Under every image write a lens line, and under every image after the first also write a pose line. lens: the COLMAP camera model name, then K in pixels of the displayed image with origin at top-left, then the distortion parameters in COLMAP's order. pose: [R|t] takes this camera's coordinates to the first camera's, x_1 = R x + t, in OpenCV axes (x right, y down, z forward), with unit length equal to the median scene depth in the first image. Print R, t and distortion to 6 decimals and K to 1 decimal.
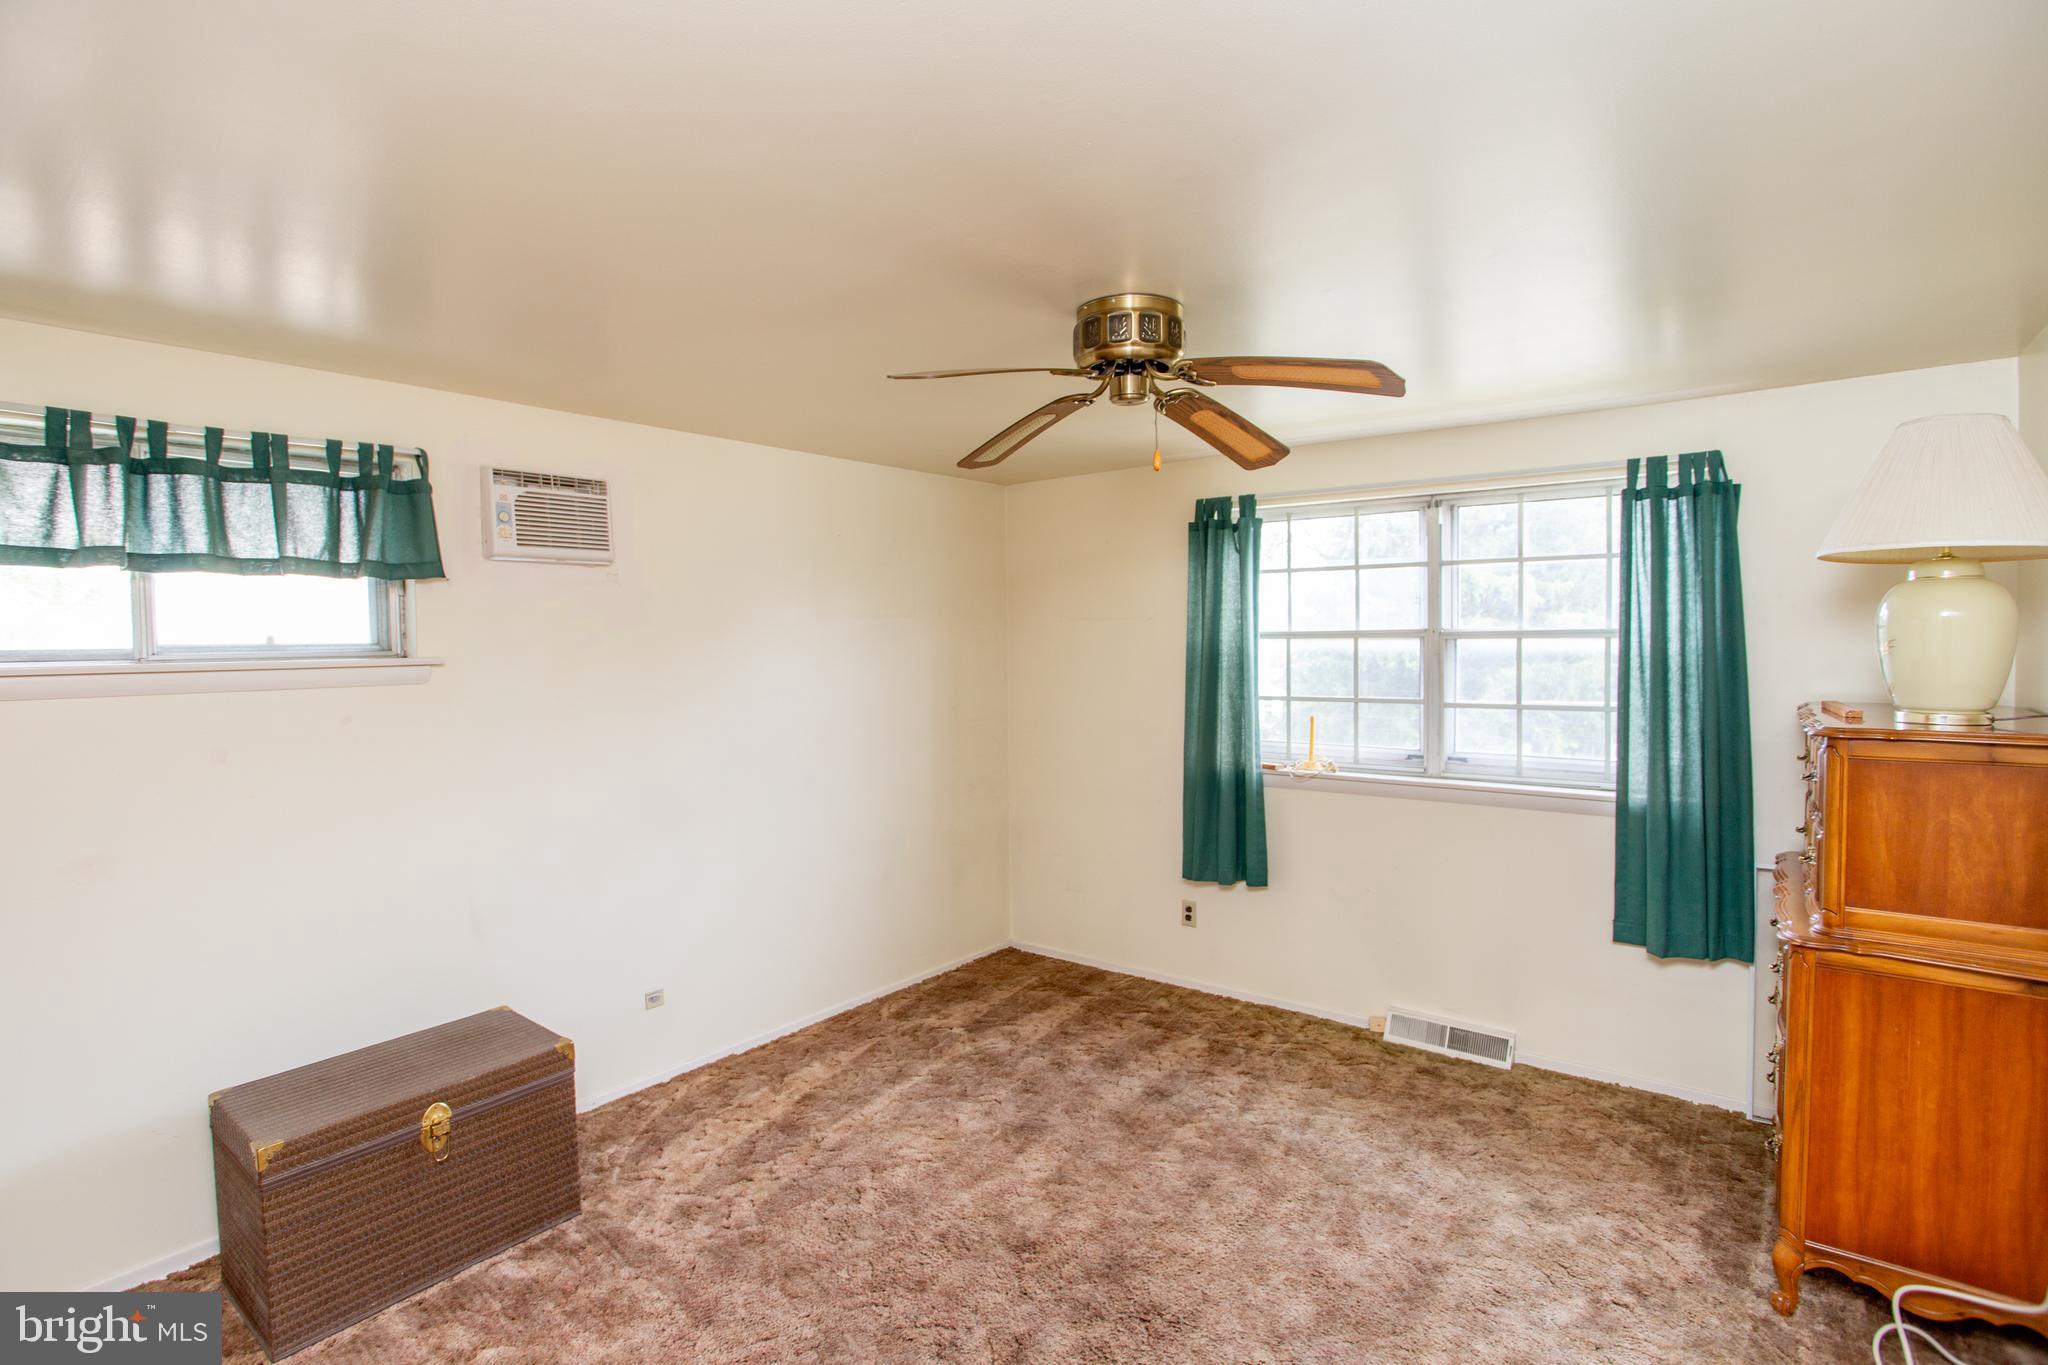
lens RADIAL K [[996.3, 0, 1024.0], [0, 996.3, 682.5], [0, 0, 1]] dist [-0.057396, 0.026592]
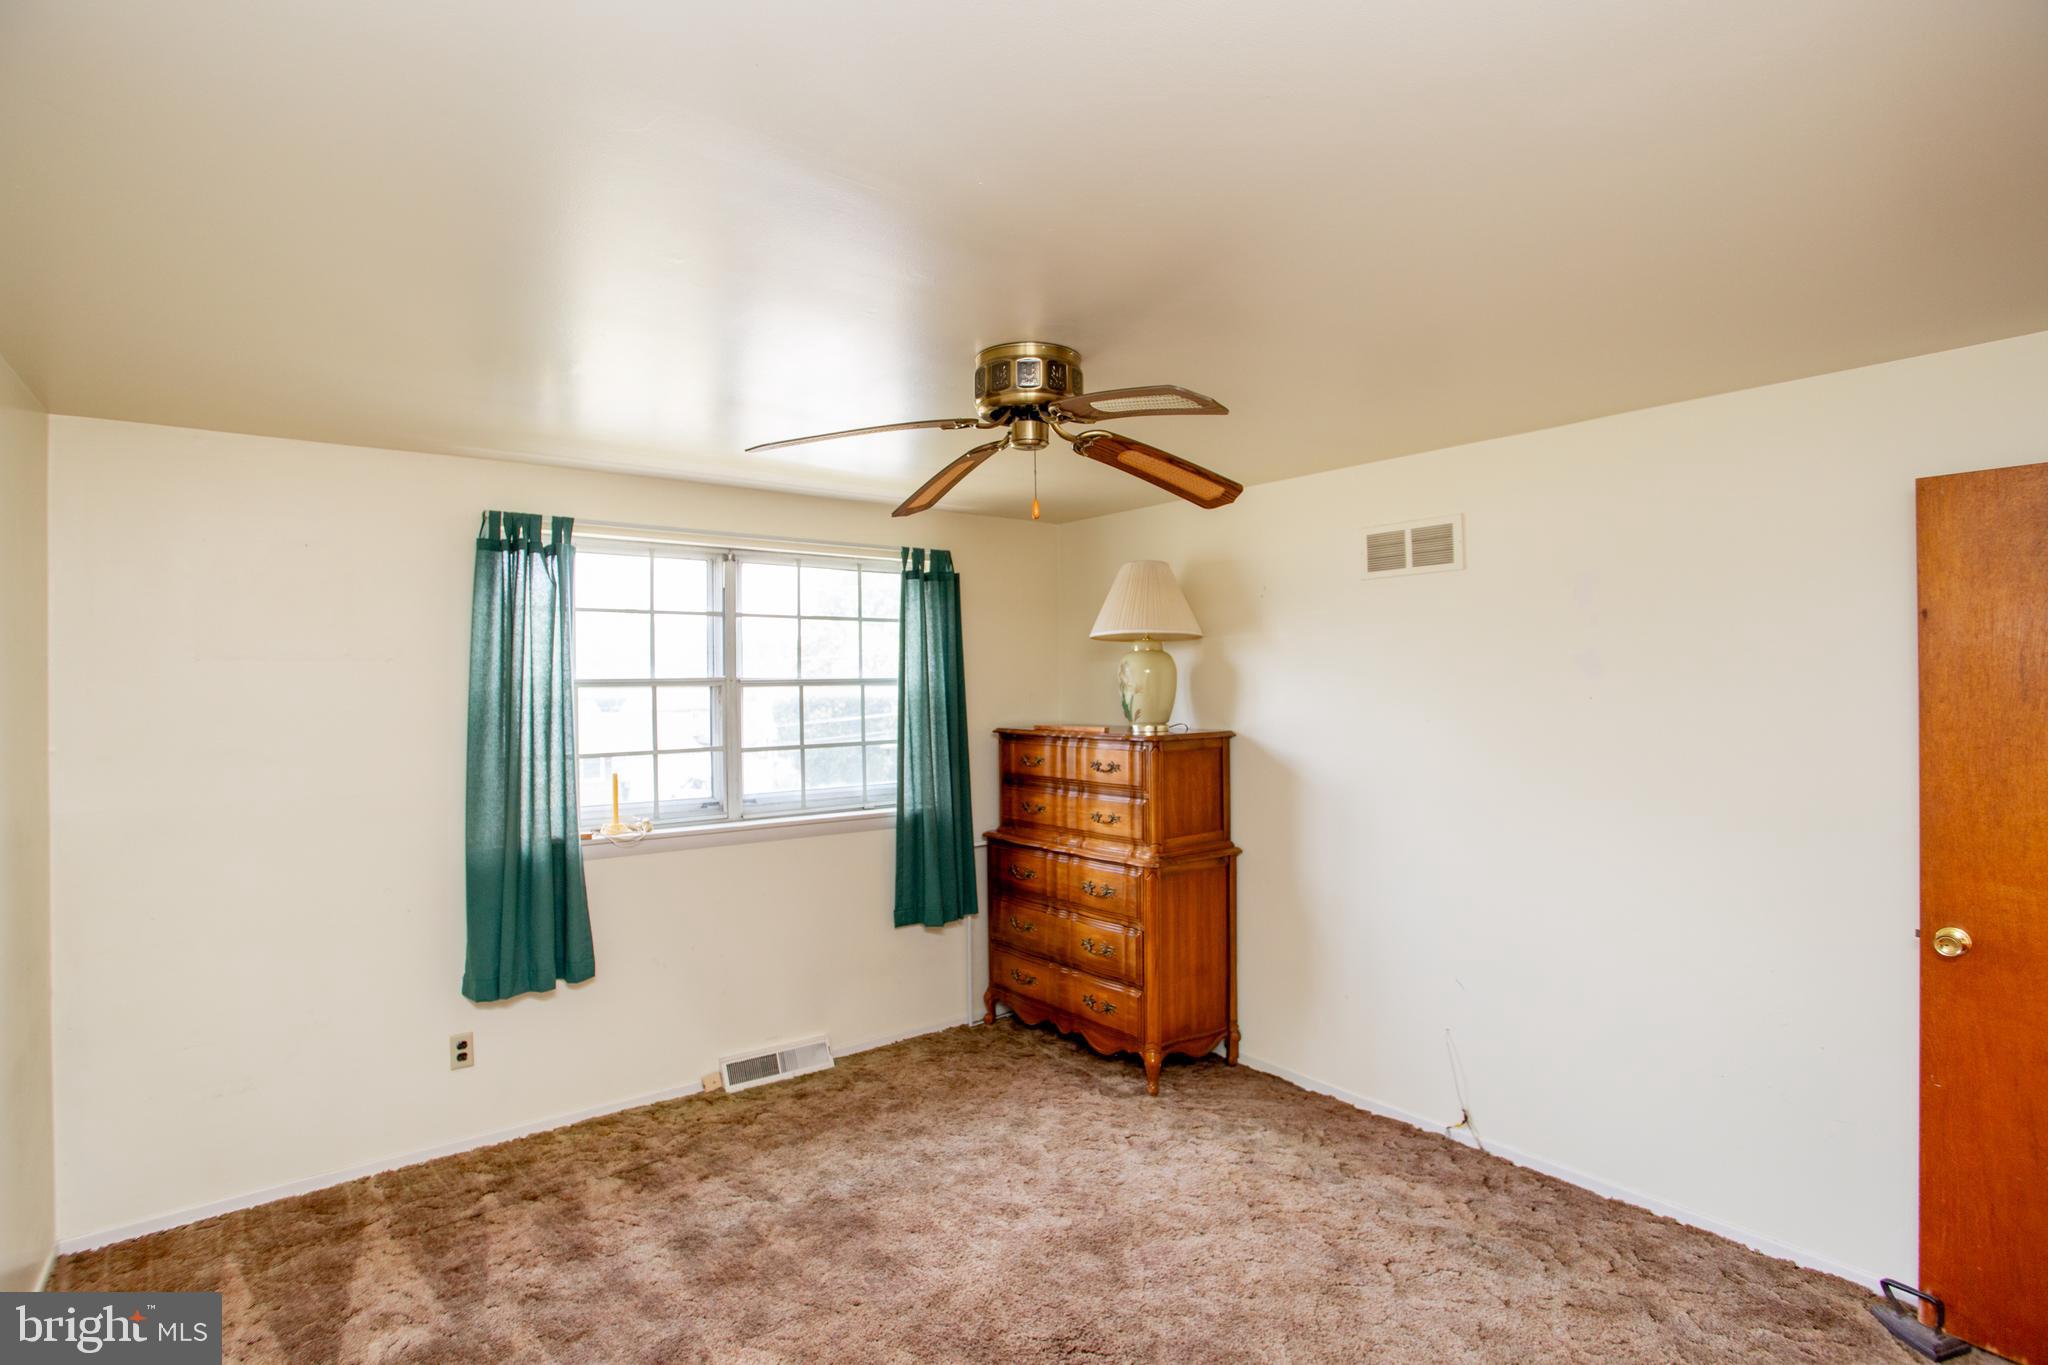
lens RADIAL K [[996.3, 0, 1024.0], [0, 996.3, 682.5], [0, 0, 1]] dist [-0.057396, 0.026592]
pose [[0.238574, 0.006544, 0.971102, -0.532914], [0.045749, 0.998791, -0.017969, -0.016577], [-0.970046, 0.048714, 0.237986, 0.465916]]
